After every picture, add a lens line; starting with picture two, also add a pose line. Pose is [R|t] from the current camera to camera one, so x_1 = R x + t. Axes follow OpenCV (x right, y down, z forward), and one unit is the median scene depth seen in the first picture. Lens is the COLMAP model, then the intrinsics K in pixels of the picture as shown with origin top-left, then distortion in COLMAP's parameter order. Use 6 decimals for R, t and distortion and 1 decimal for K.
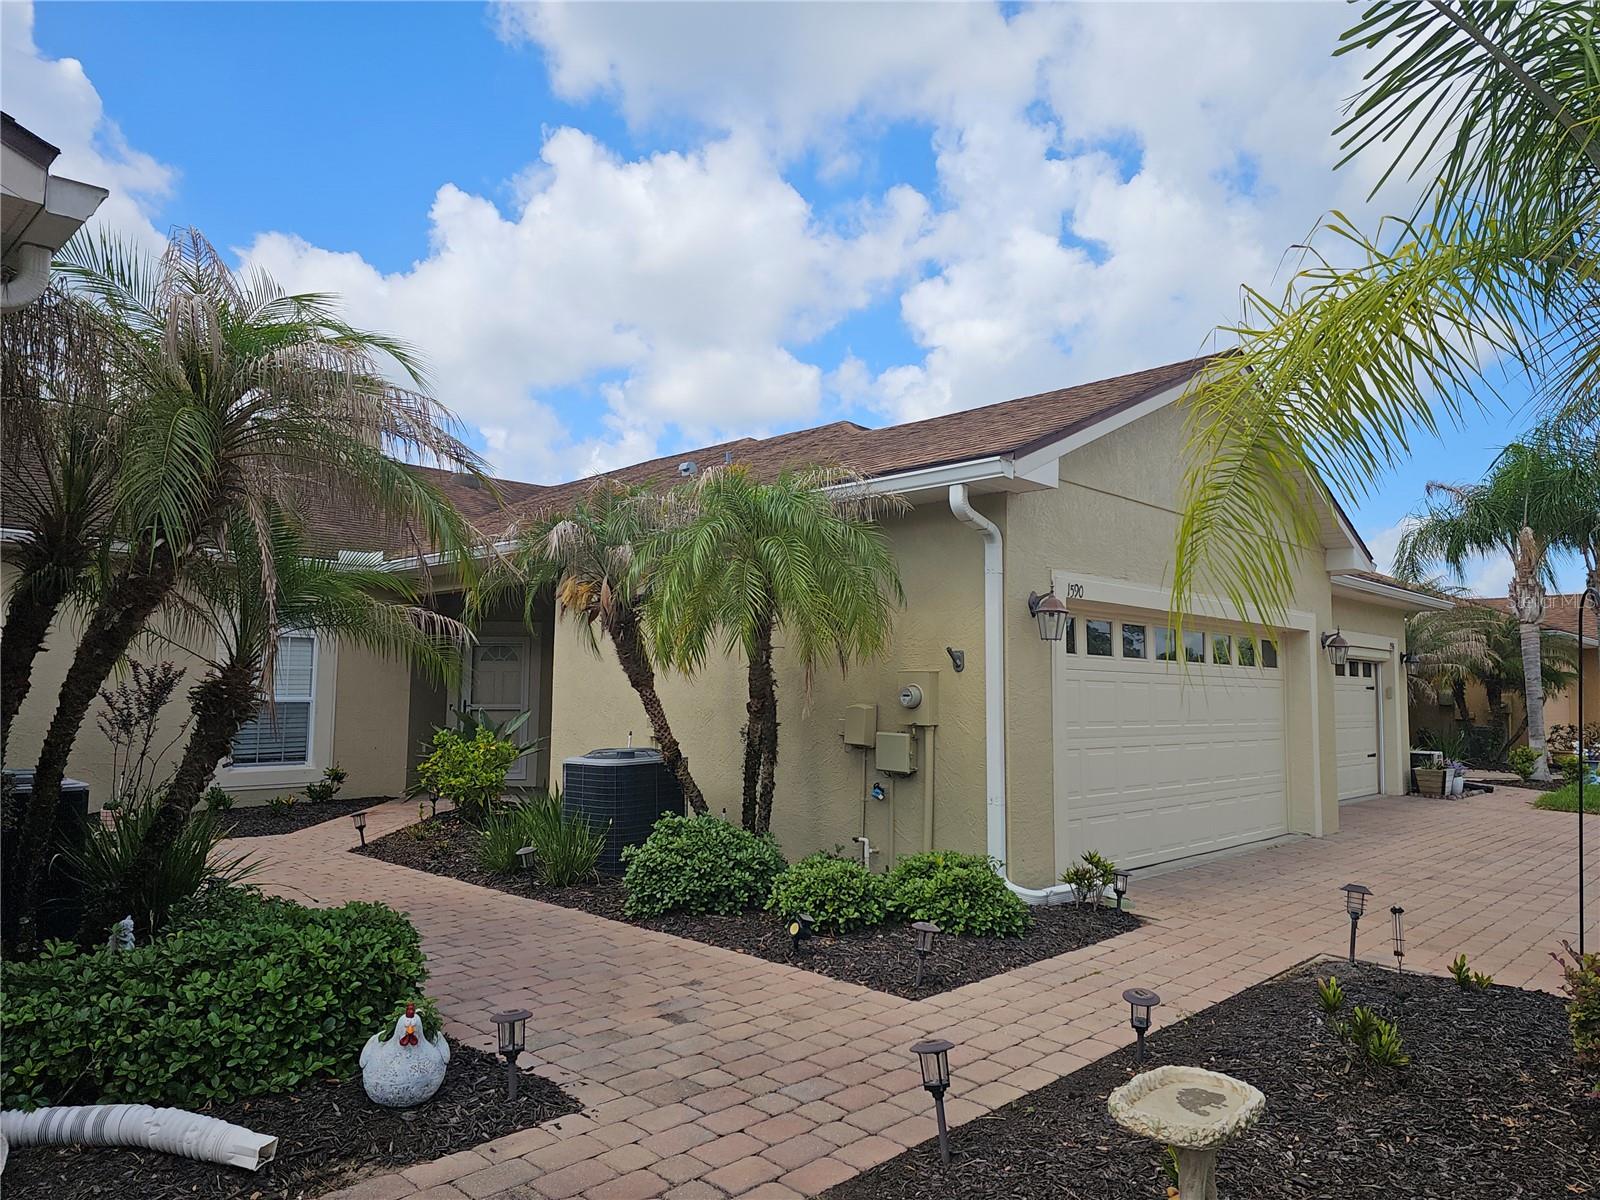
lens RADIAL K [[1059.0, 0, 805.9], [0, 1059.0, 647.2], [0, 0, 1]] dist [0.348140, -0.000429]
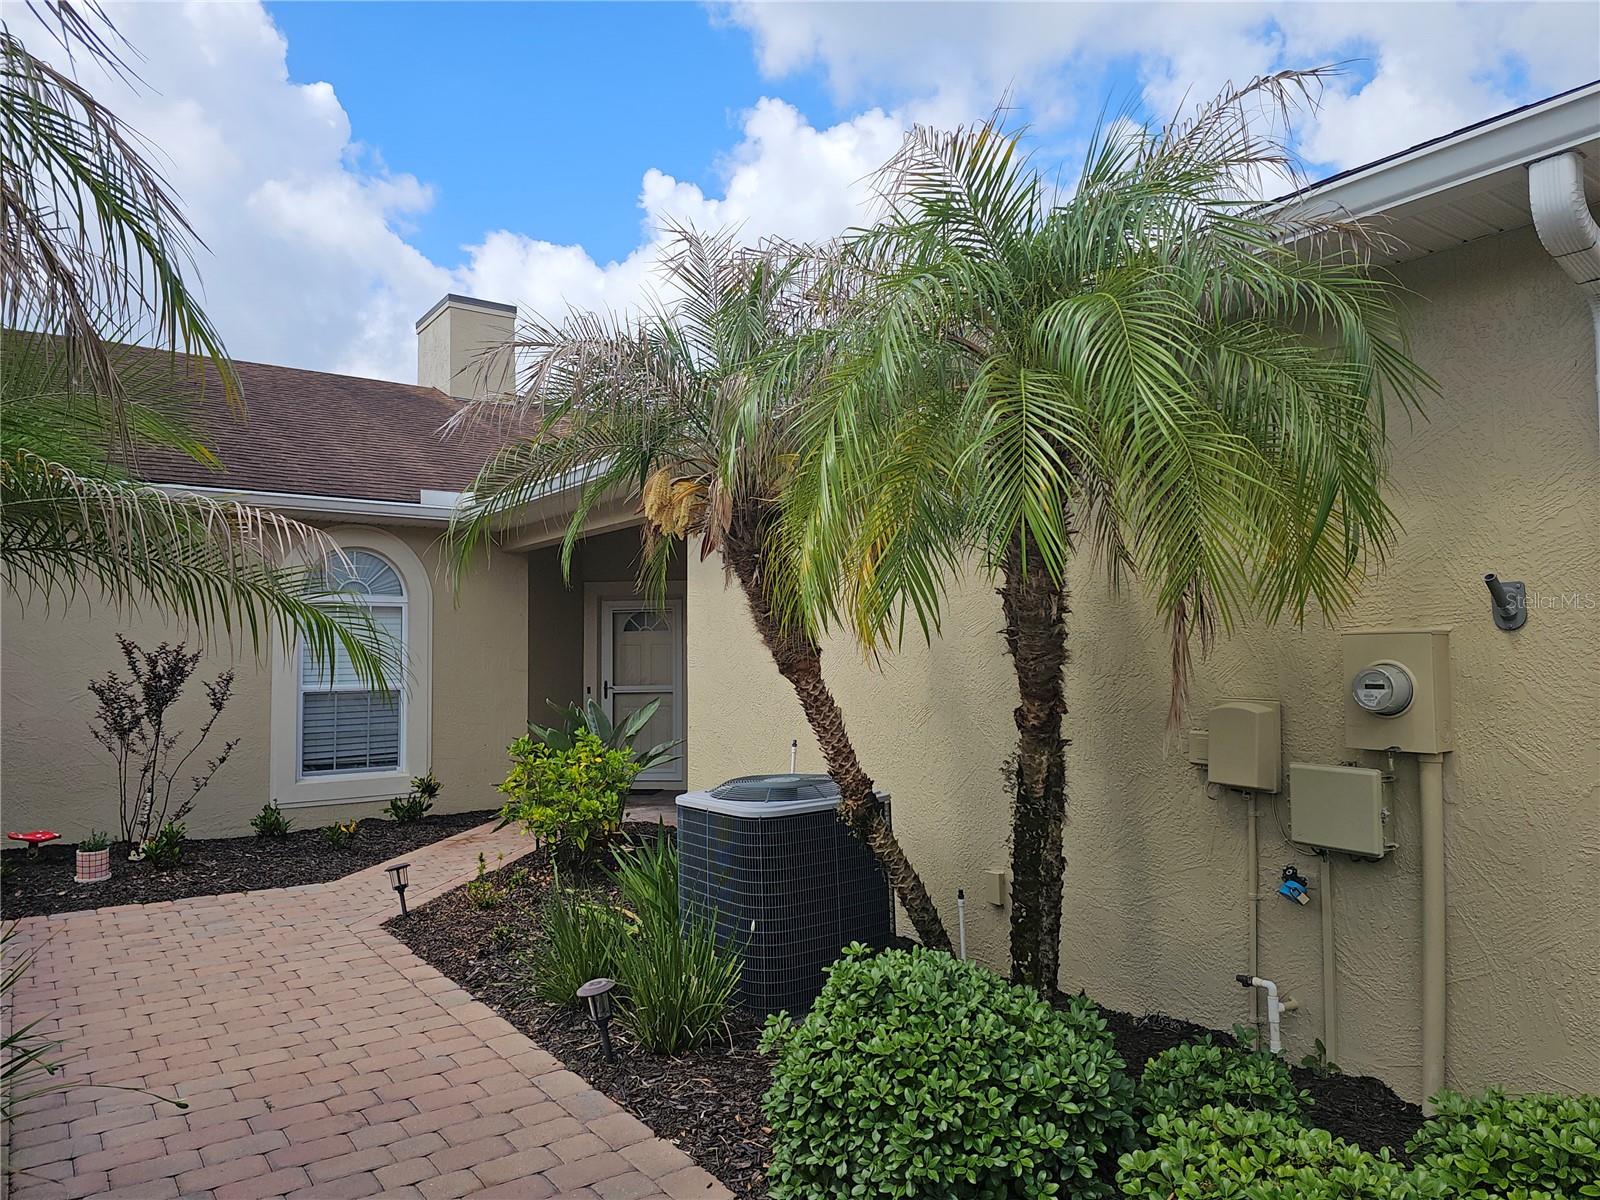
lens RADIAL K [[1059.0, 0, 805.9], [0, 1059.0, 647.2], [0, 0, 1]] dist [0.348140, -0.000429]
pose [[0.983139, -0.014082, -0.182316, -0.053896], [0.019055, 0.999492, 0.025556, 0.011161], [0.181863, -0.028599, 0.982908, 0.468012]]
